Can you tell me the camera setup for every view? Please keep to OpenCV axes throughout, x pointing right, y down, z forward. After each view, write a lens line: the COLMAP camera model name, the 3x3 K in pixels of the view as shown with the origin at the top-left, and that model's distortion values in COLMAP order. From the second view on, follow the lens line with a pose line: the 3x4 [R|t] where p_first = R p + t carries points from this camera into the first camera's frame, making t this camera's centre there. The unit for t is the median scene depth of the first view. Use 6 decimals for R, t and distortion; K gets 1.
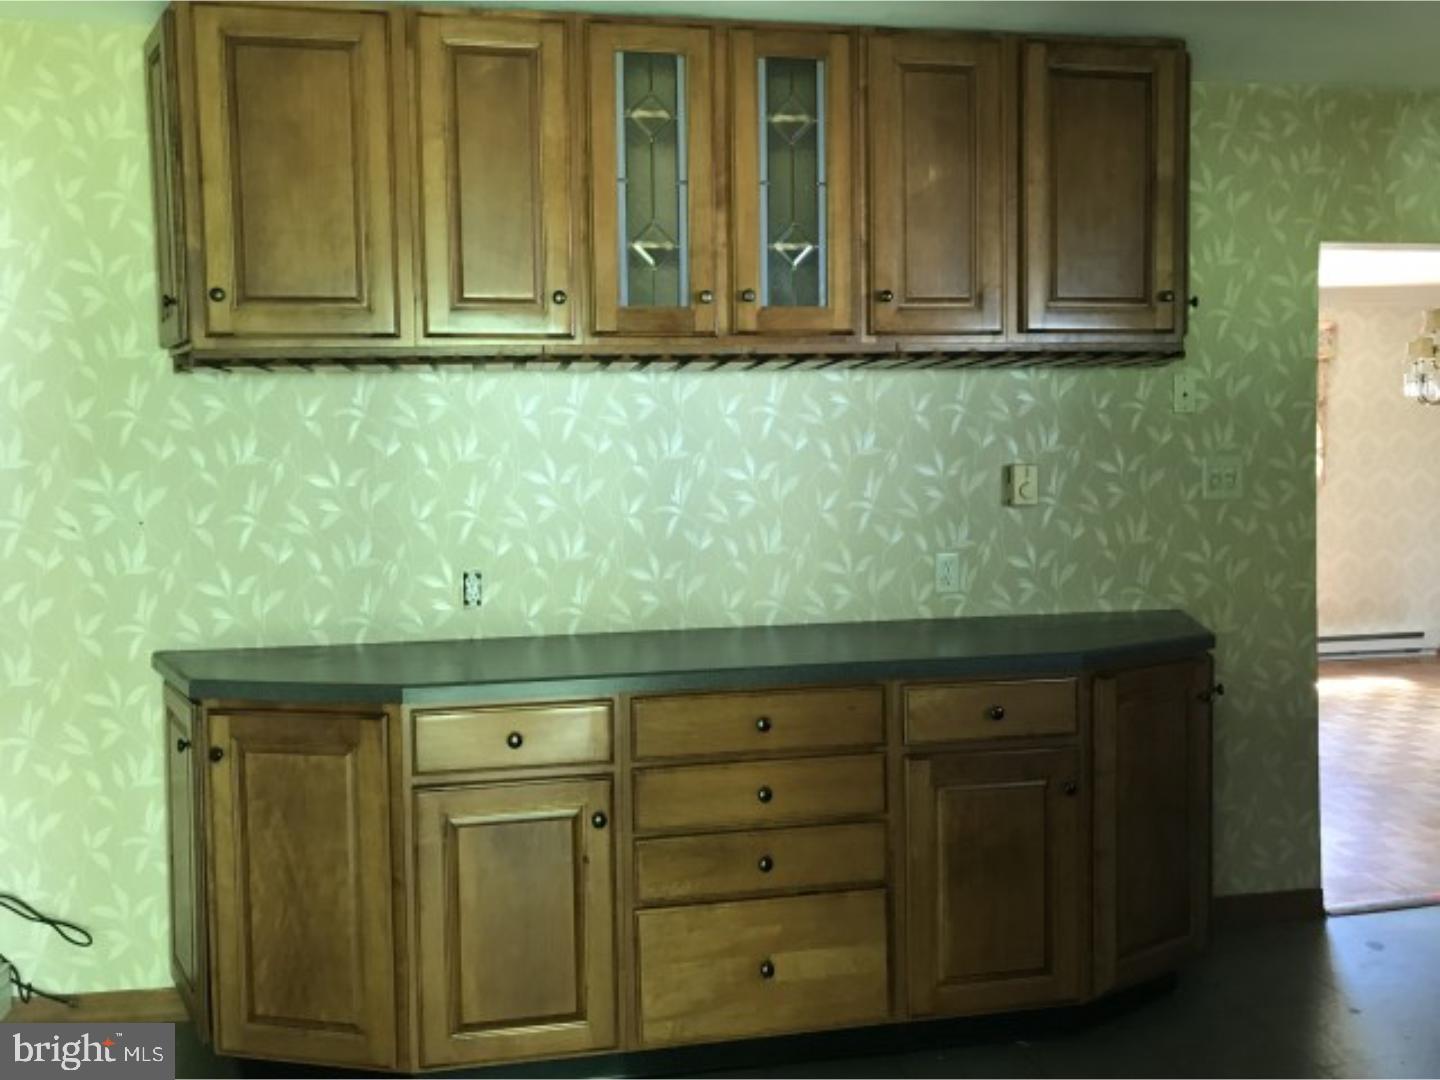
lens RADIAL K [[1179.4, 0, 726.8], [0, 1179.4, 536.5], [0, 0, 1]] dist [0.012462, 0.025560]
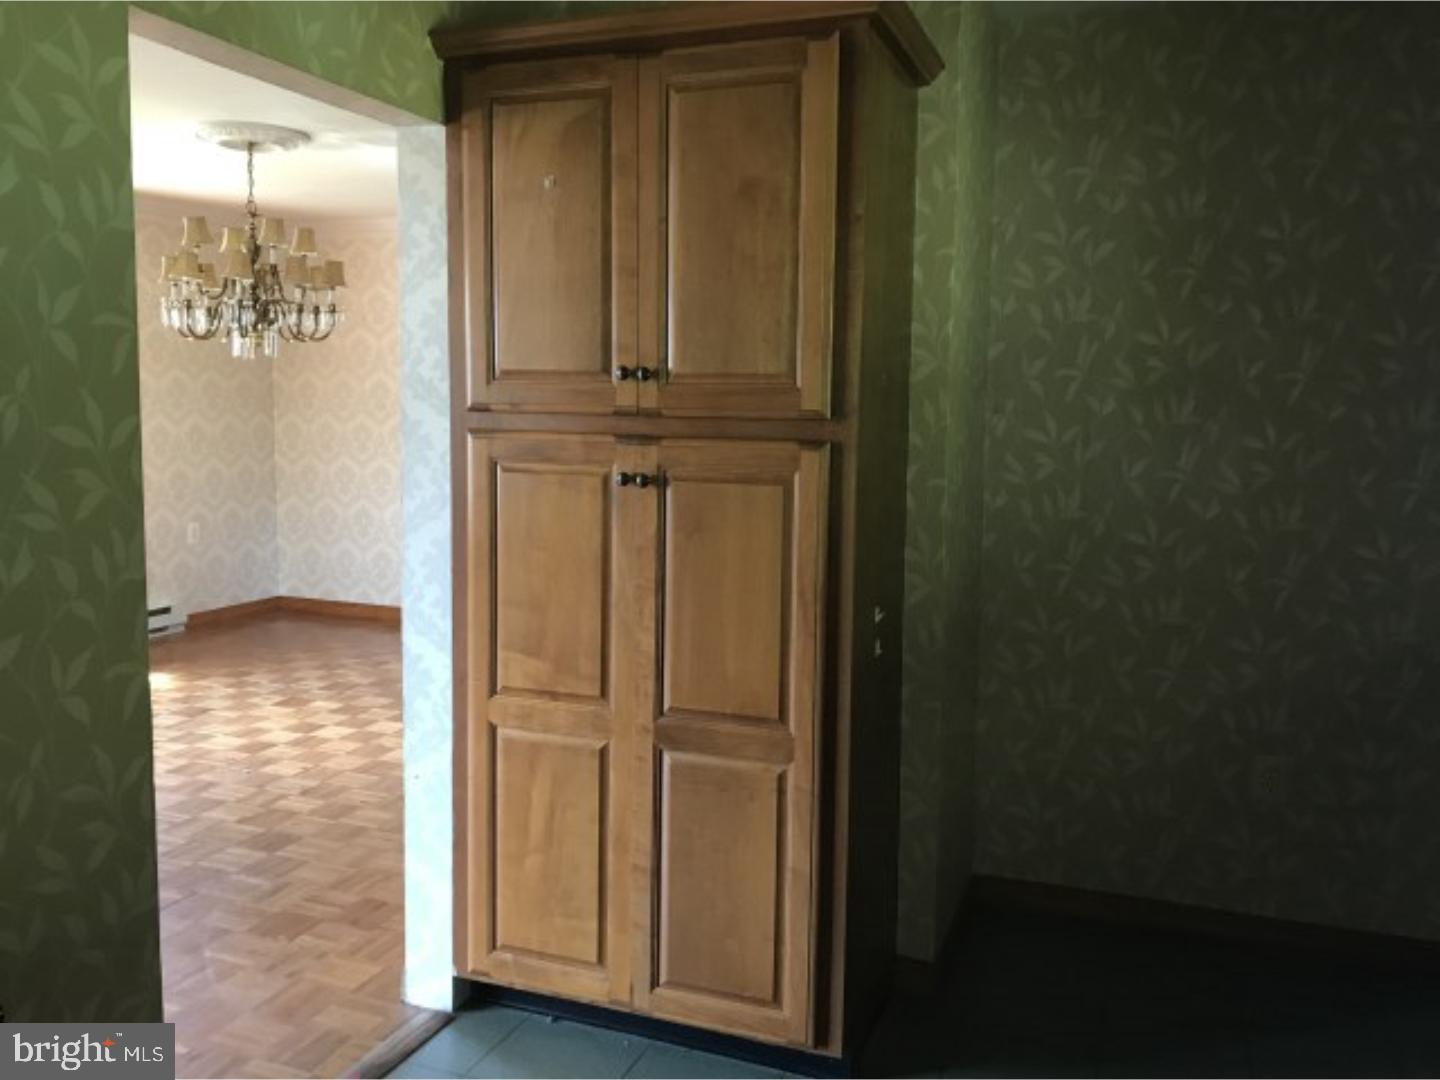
lens RADIAL K [[1179.4, 0, 725.0], [0, 1179.4, 528.1], [0, 0, 1]] dist [0.012462, 0.025560]
pose [[0.529410, -0.053323, 0.846689, 0.138780], [0.009711, 0.998338, 0.056802, -0.035792], [-0.848311, -0.021849, 0.529048, 0.371679]]
